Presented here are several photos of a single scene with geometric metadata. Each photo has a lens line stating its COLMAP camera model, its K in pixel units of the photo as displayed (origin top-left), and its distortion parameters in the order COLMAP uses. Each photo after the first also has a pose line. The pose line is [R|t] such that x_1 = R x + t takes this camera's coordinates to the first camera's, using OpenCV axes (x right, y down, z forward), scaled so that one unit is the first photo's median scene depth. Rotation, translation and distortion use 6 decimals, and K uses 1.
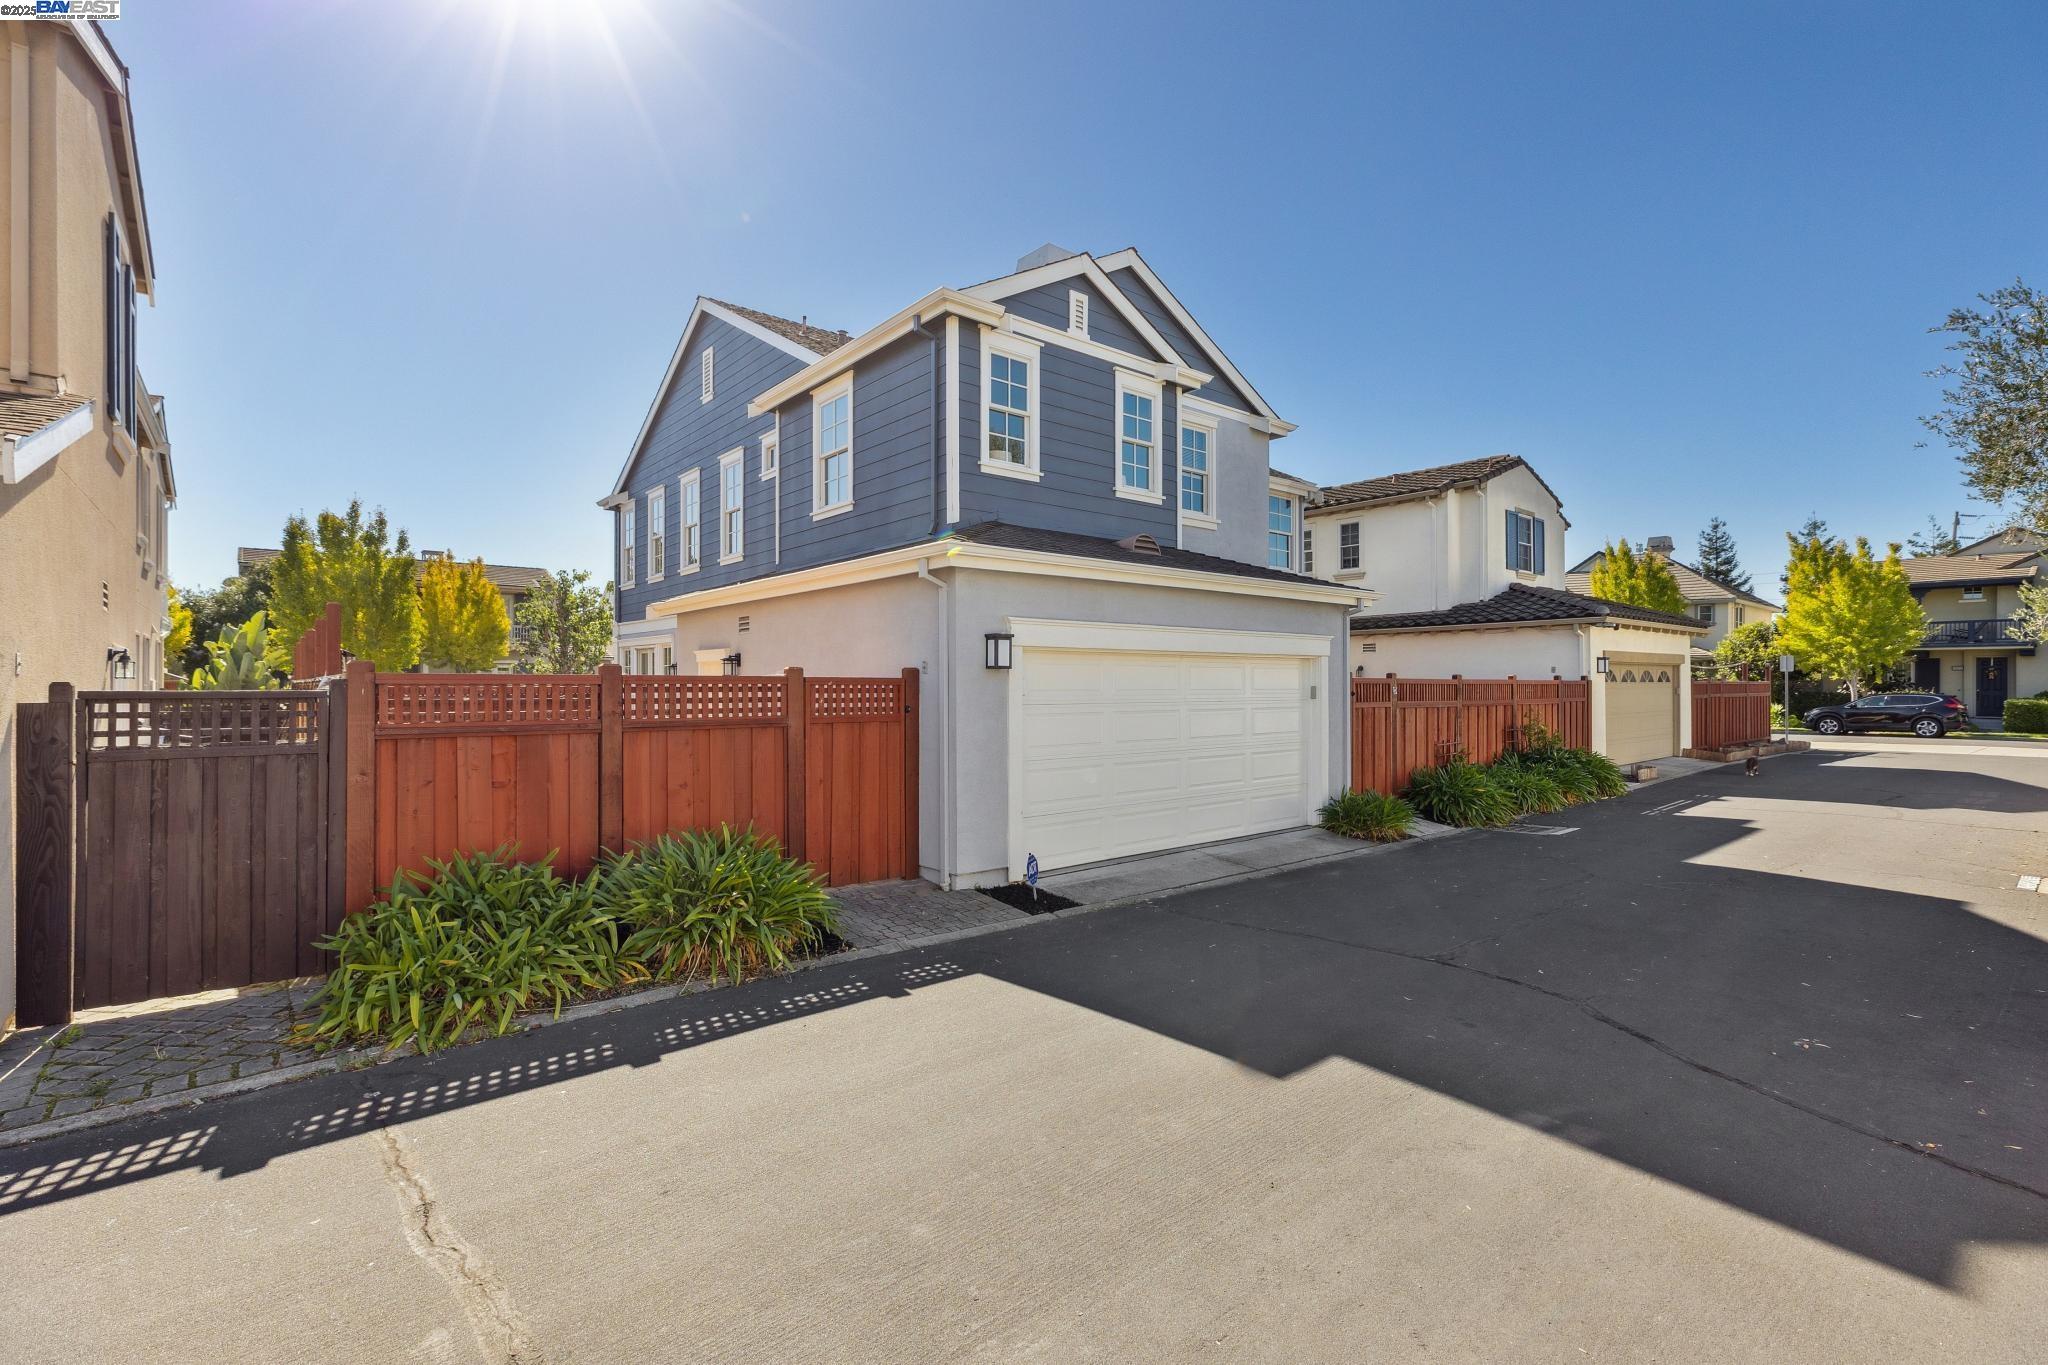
lens RADIAL K [[928.0, 0, 1020.1], [0, 928.0, 685.0], [0, 0, 1]] dist [-0.000557, -0.000065]
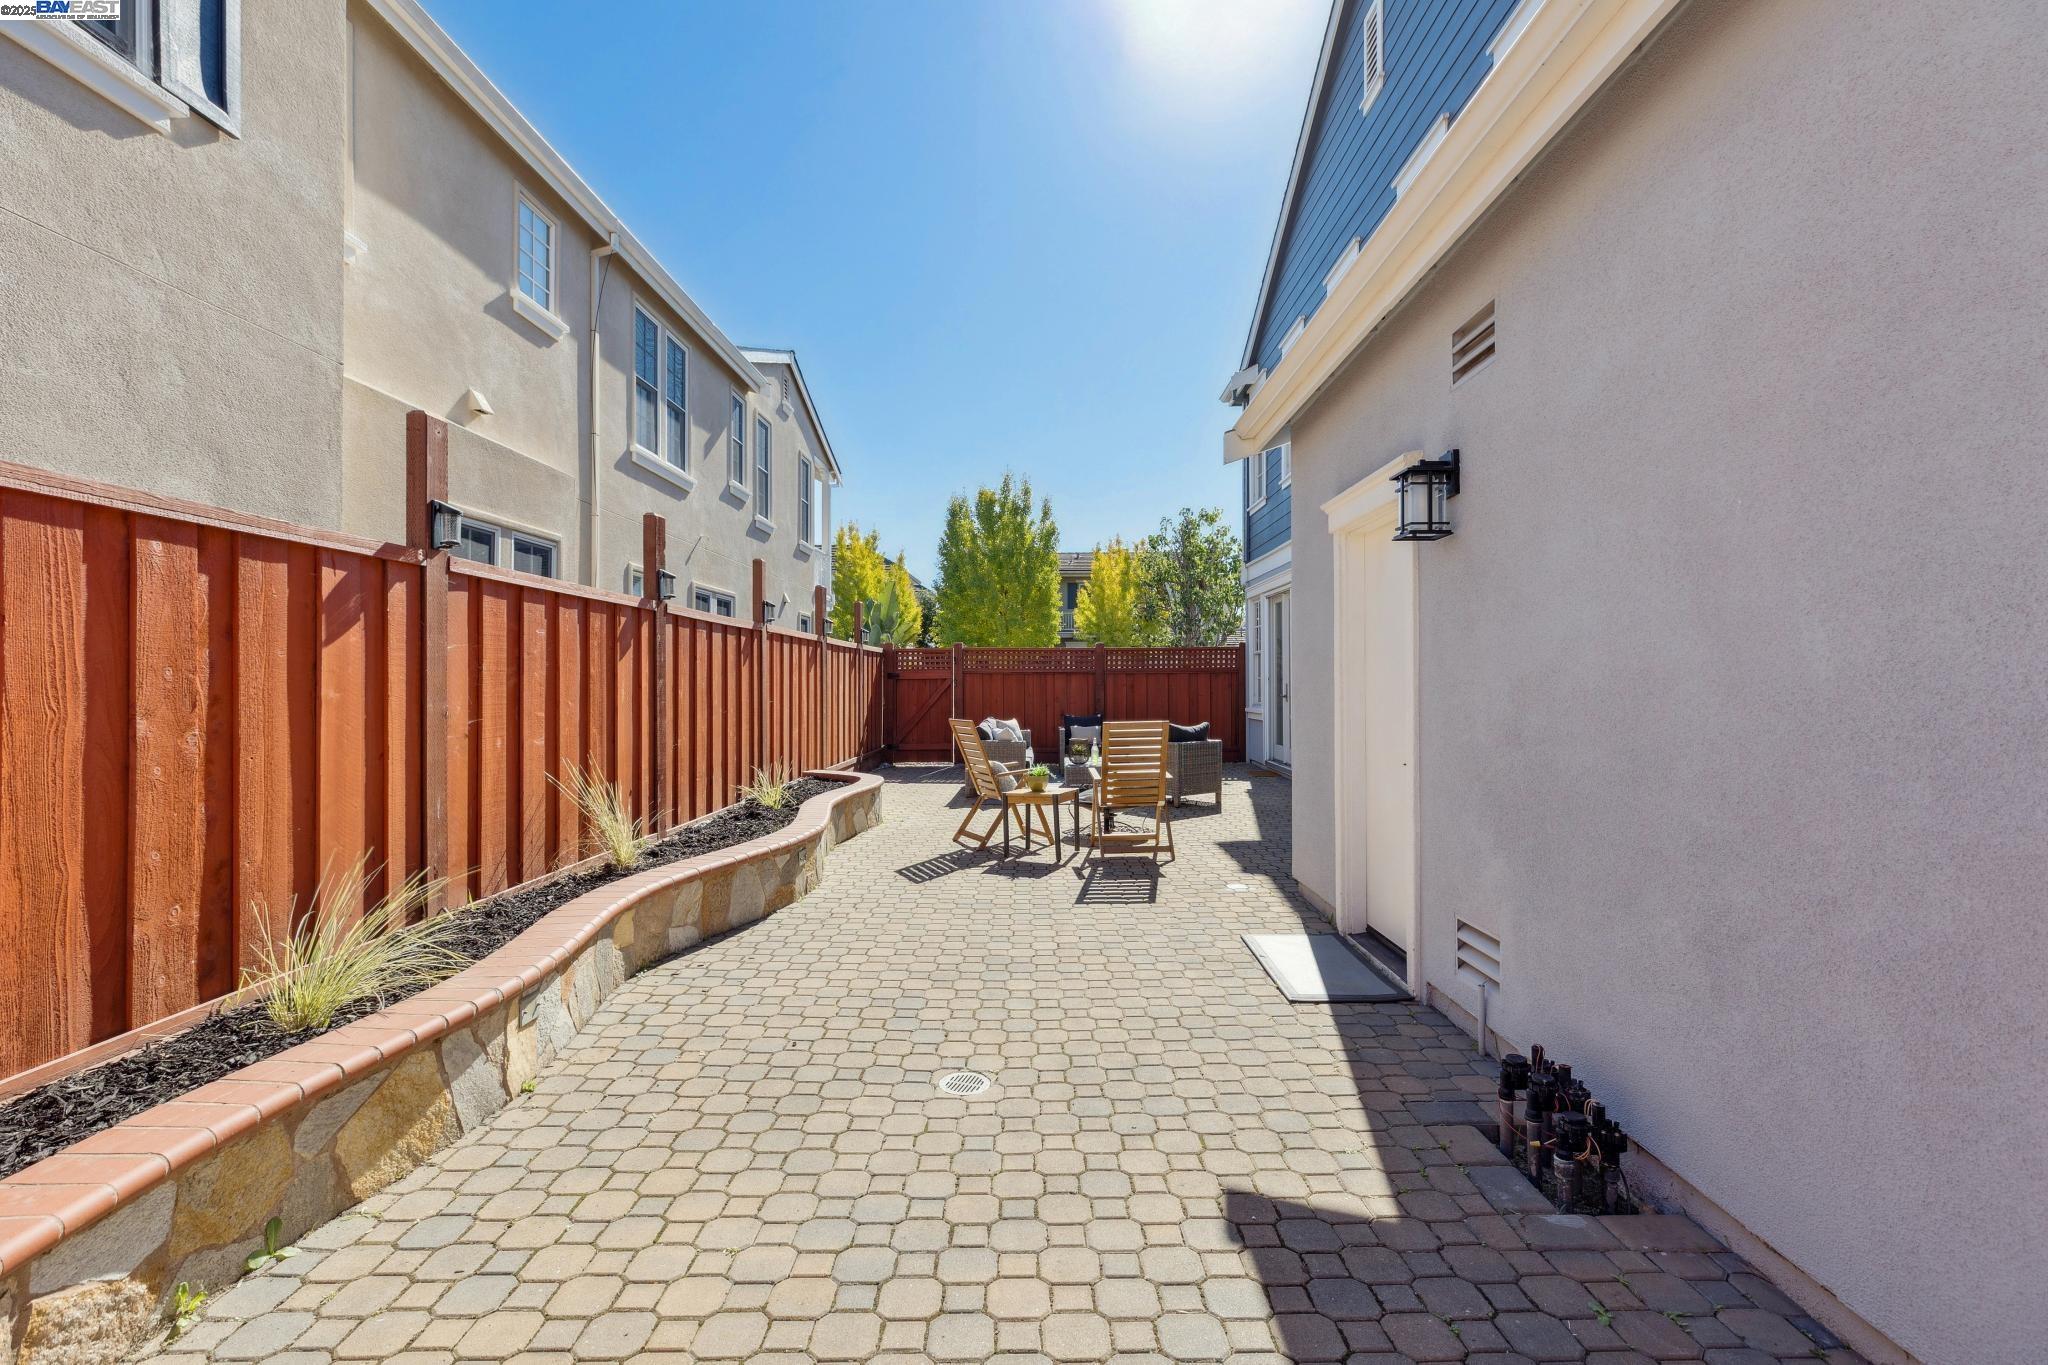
lens RADIAL K [[928.0, 0, 1015.7], [0, 928.0, 686.5], [0, 0, 1]] dist [-0.000557, -0.000065]
pose [[0.762084, 0.002553, -0.647473, -0.088929], [0.000673, 0.999989, 0.004735, 0.017284], [0.647478, -0.004044, 0.762074, 0.278590]]
